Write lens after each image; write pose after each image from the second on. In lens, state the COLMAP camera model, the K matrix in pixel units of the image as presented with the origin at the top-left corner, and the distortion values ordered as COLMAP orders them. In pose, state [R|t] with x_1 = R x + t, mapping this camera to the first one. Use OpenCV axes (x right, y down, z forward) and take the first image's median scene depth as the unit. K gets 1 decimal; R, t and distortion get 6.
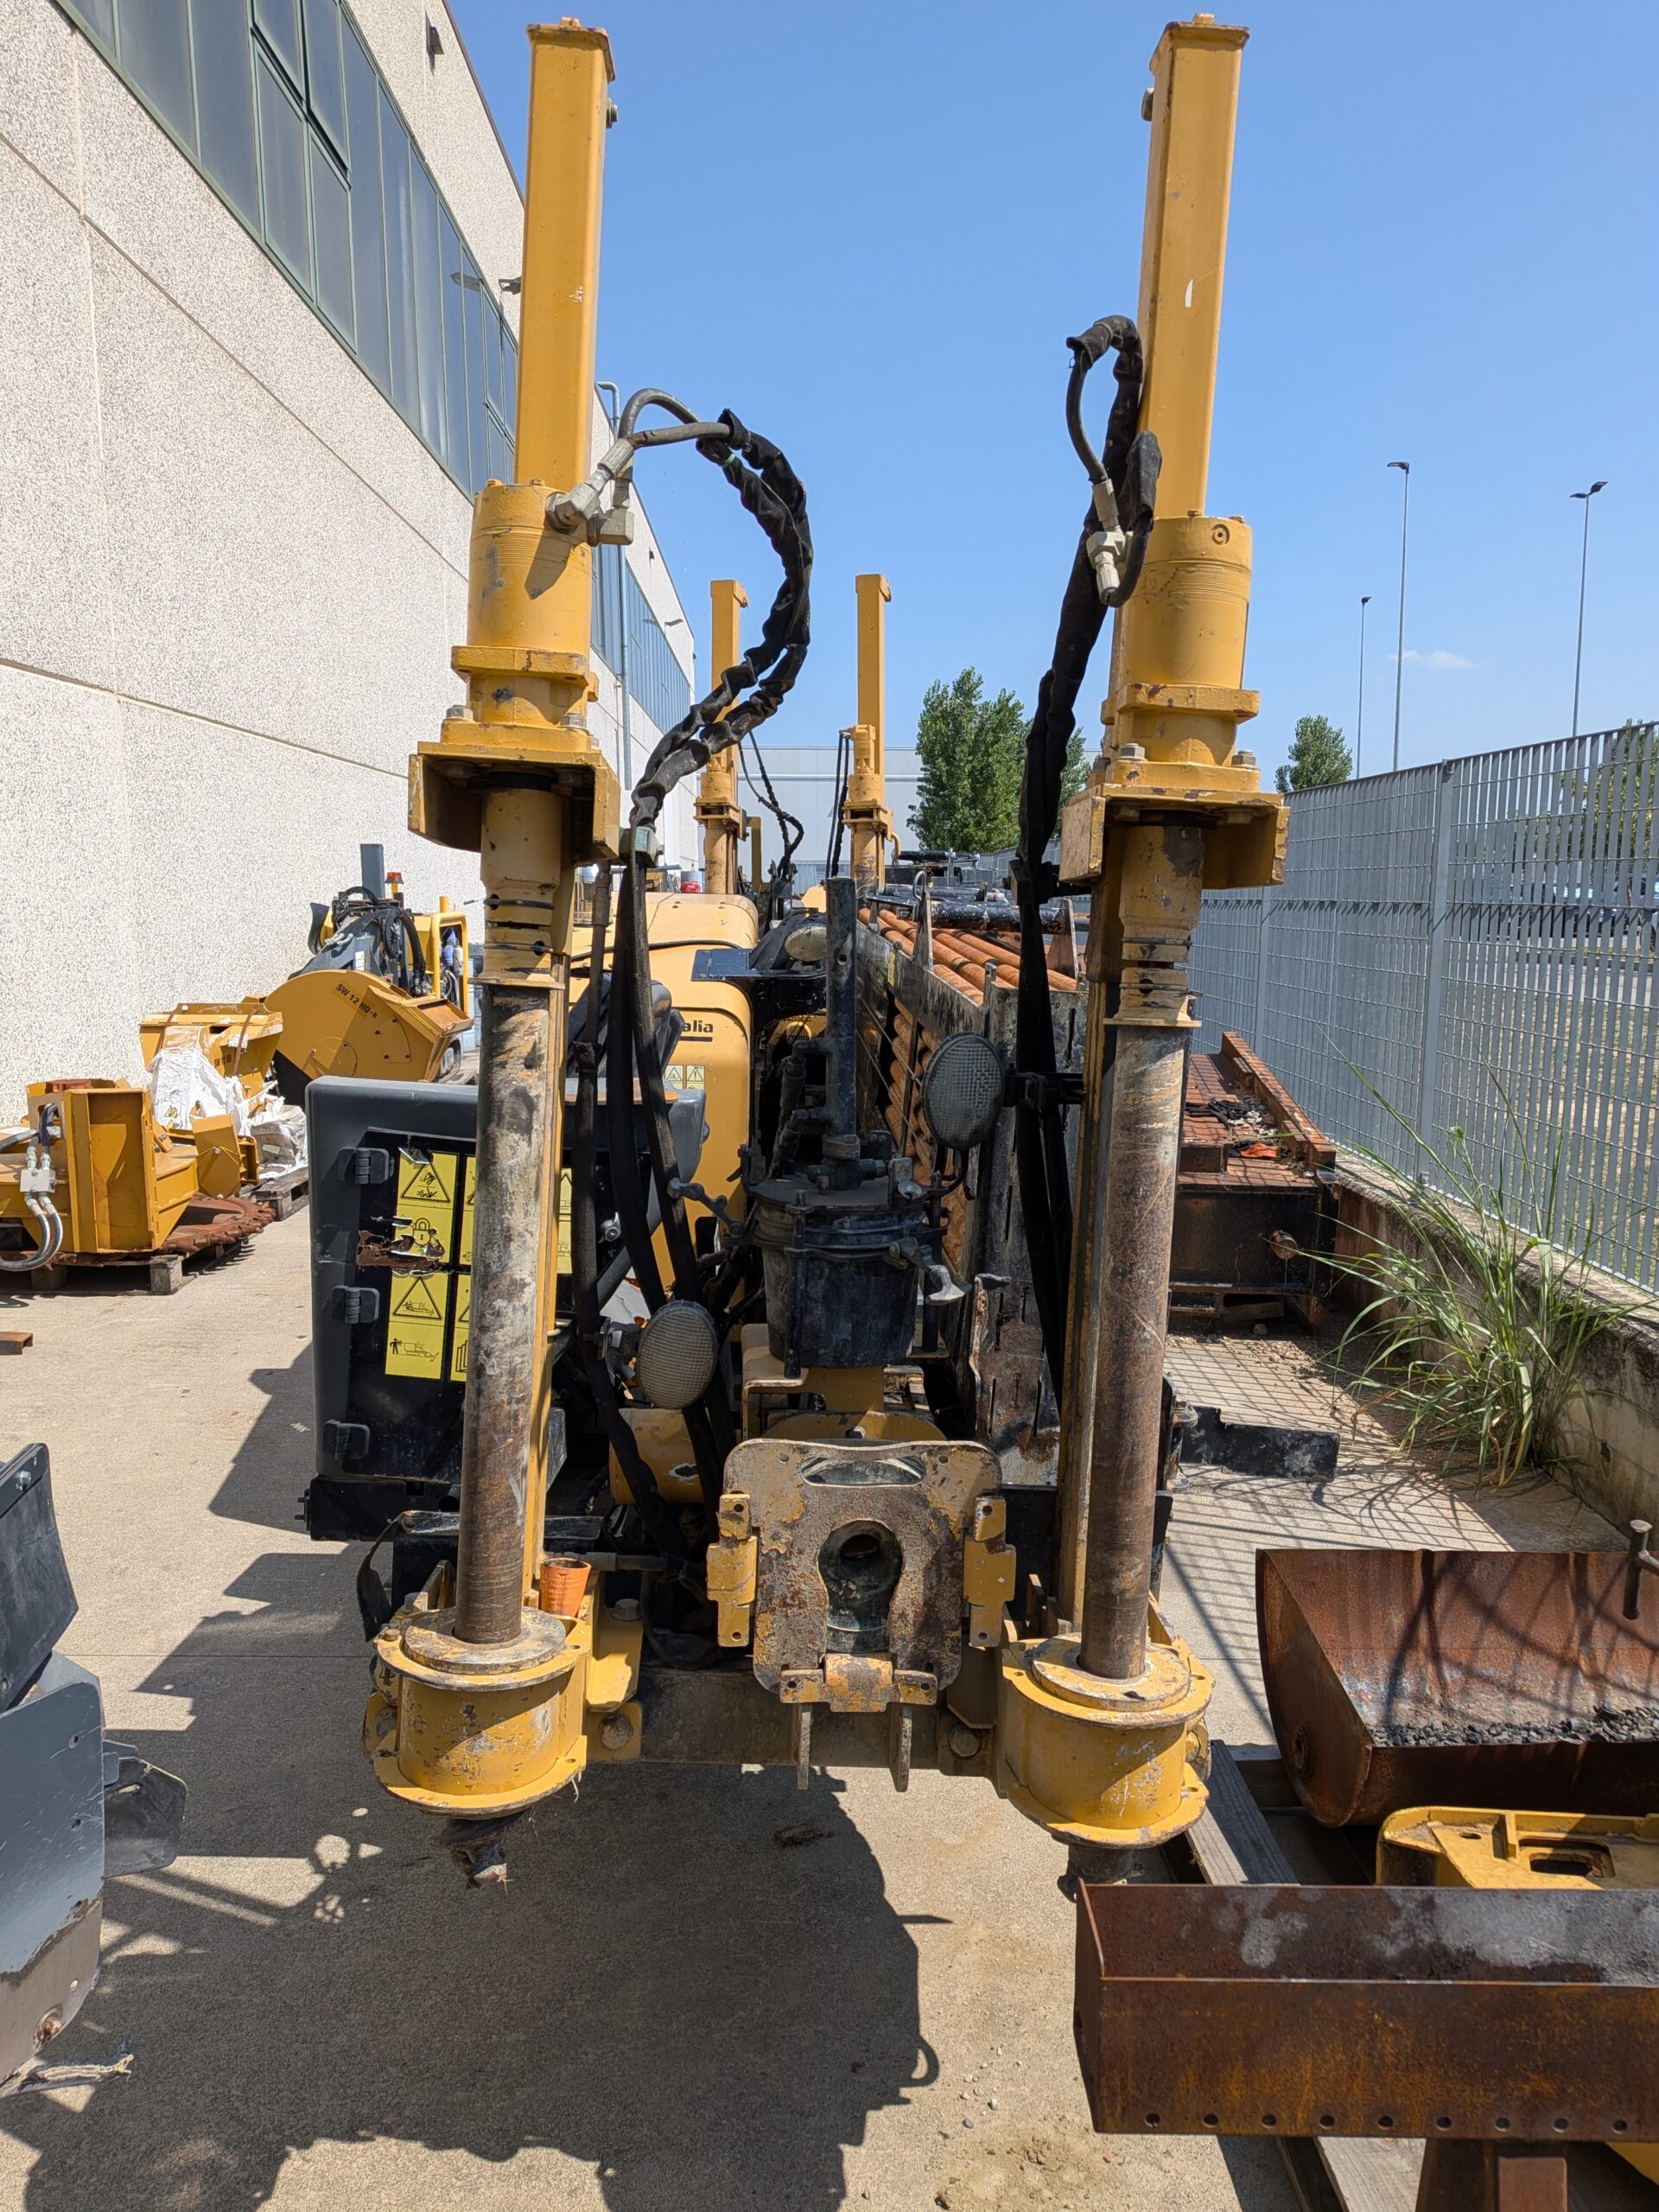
lens RADIAL K [[1574.4, 0, 800.4], [0, 1574.4, 1096.0], [0, 0, 1]] dist [0.055367, -0.085634]
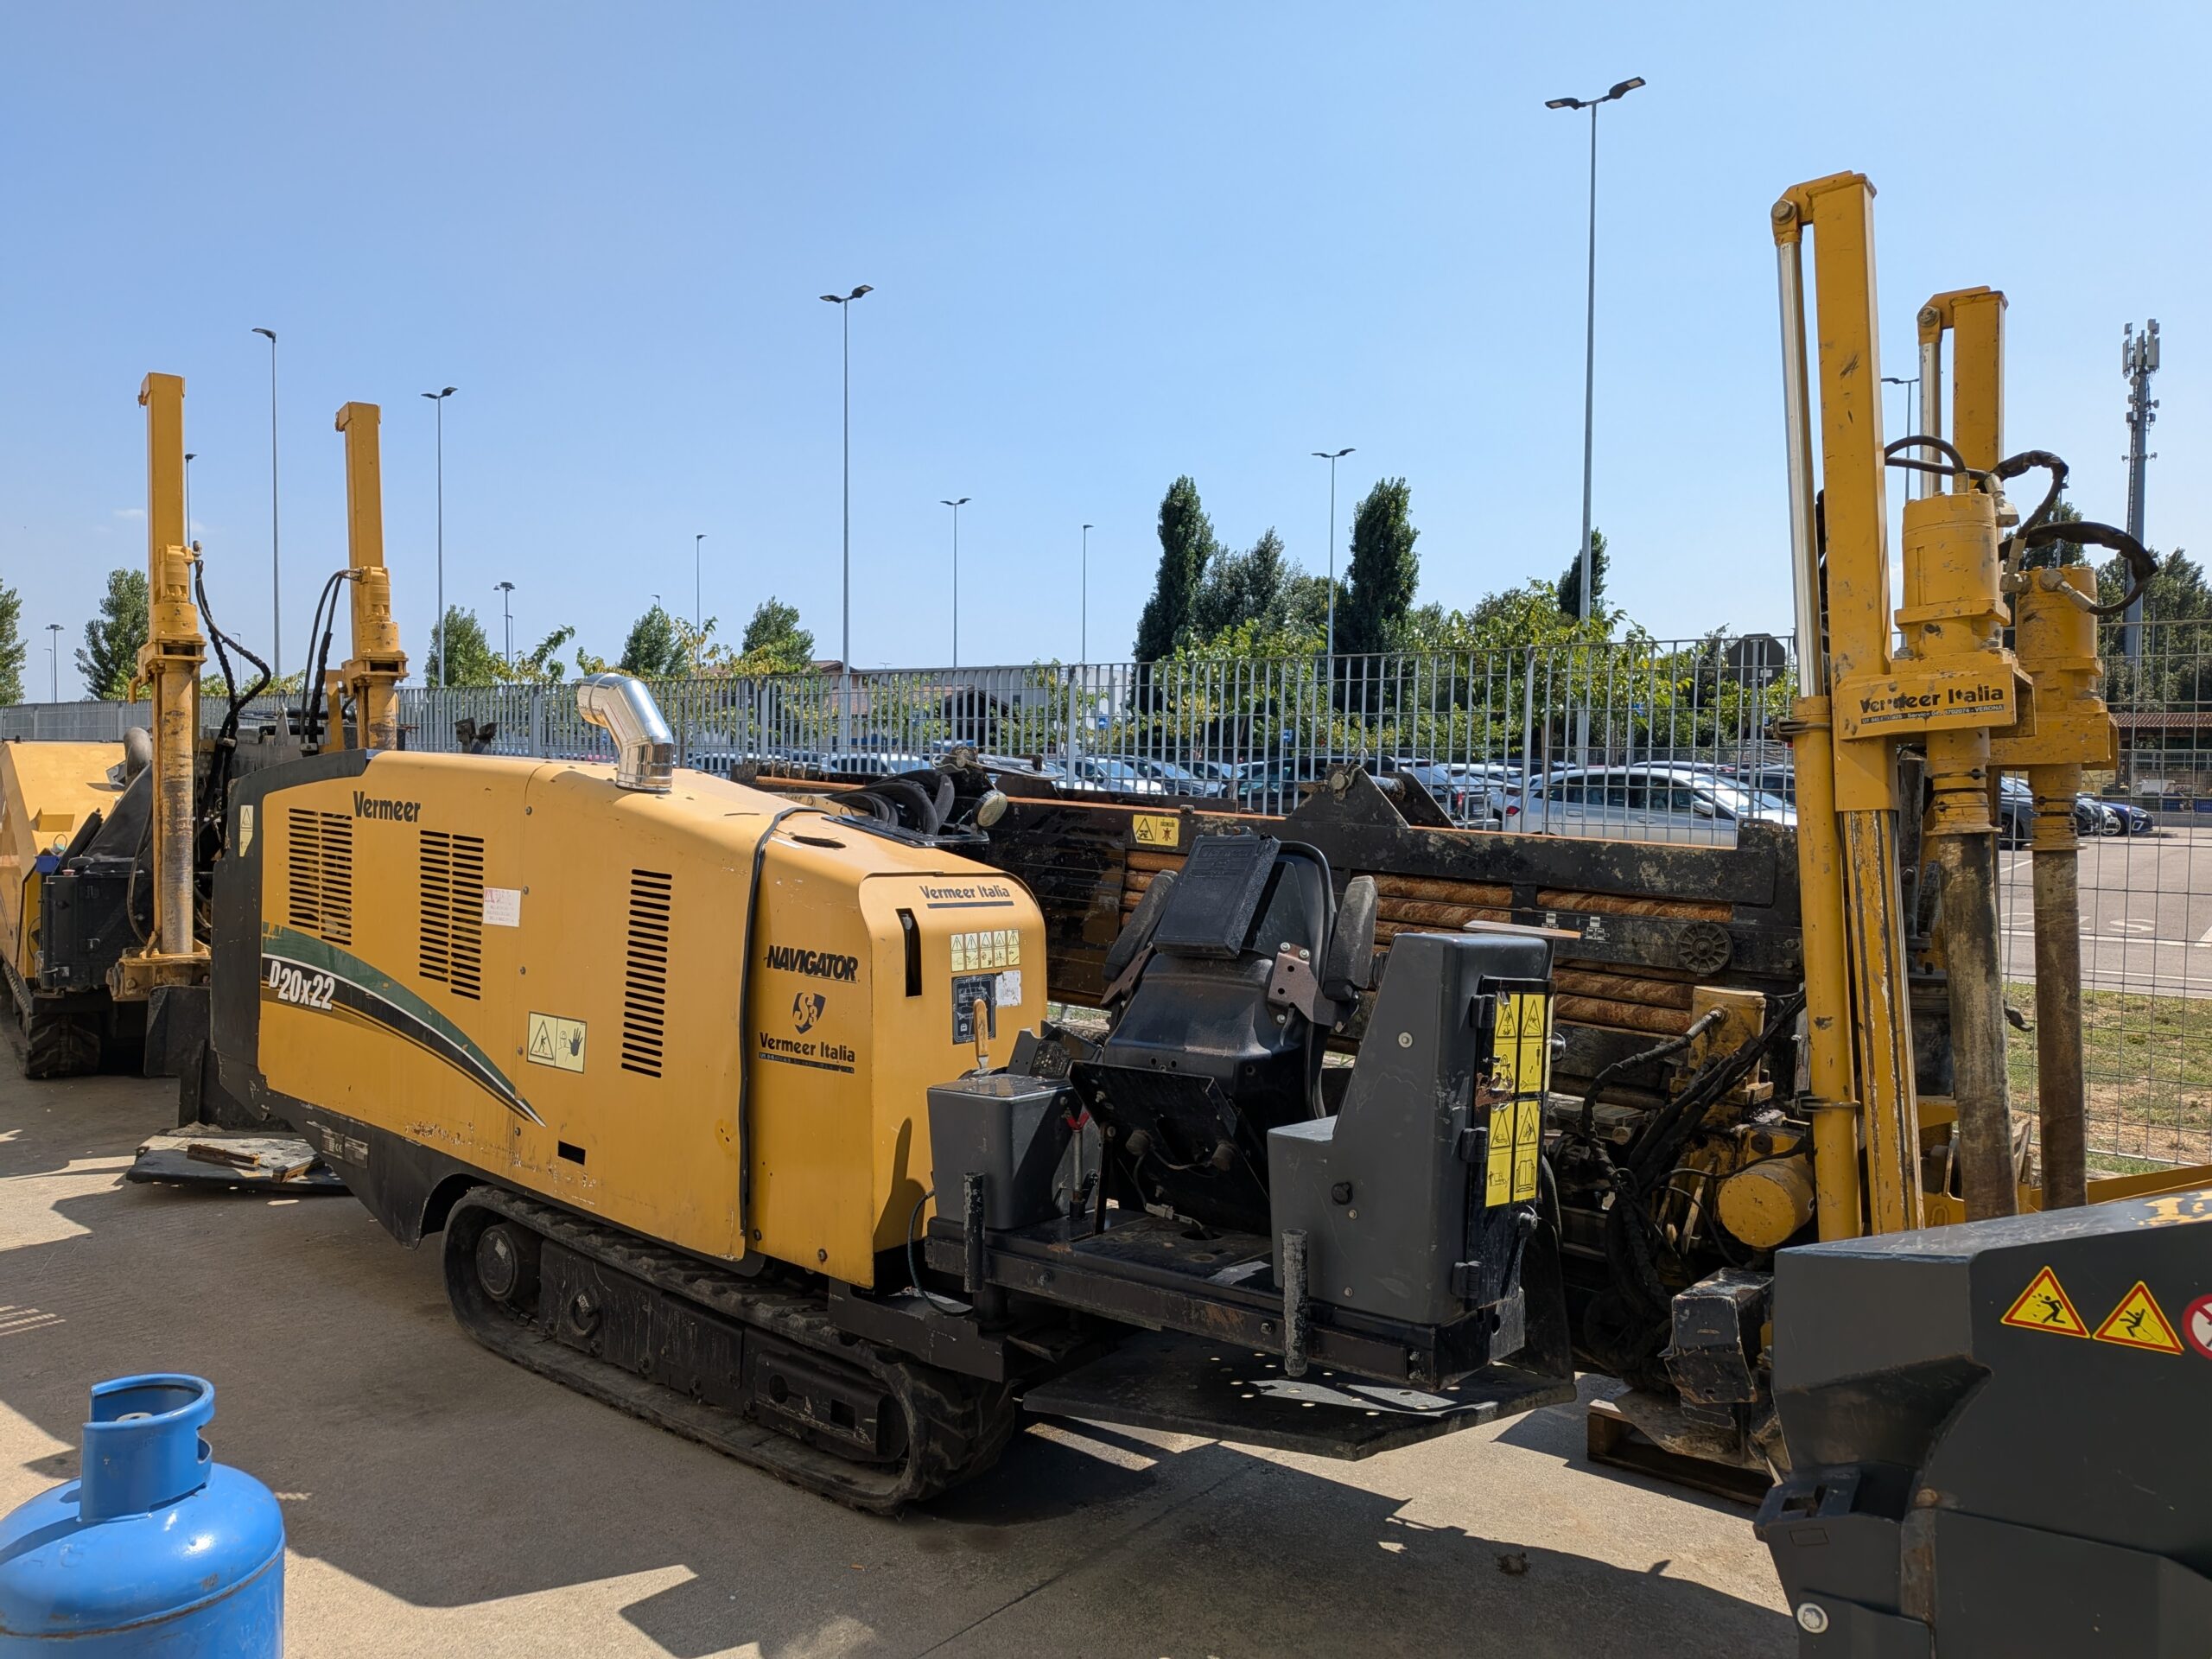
lens RADIAL K [[1562.6, 0, 1104.0], [0, 1562.6, 819.0], [0, 0, 1]] dist [0.072985, -0.116275]
pose [[0.643728, -0.004588, 0.765240, -0.272857], [0.077097, 0.995283, -0.058887, -0.009382], [-0.761361, 0.096905, 0.641046, 0.107225]]
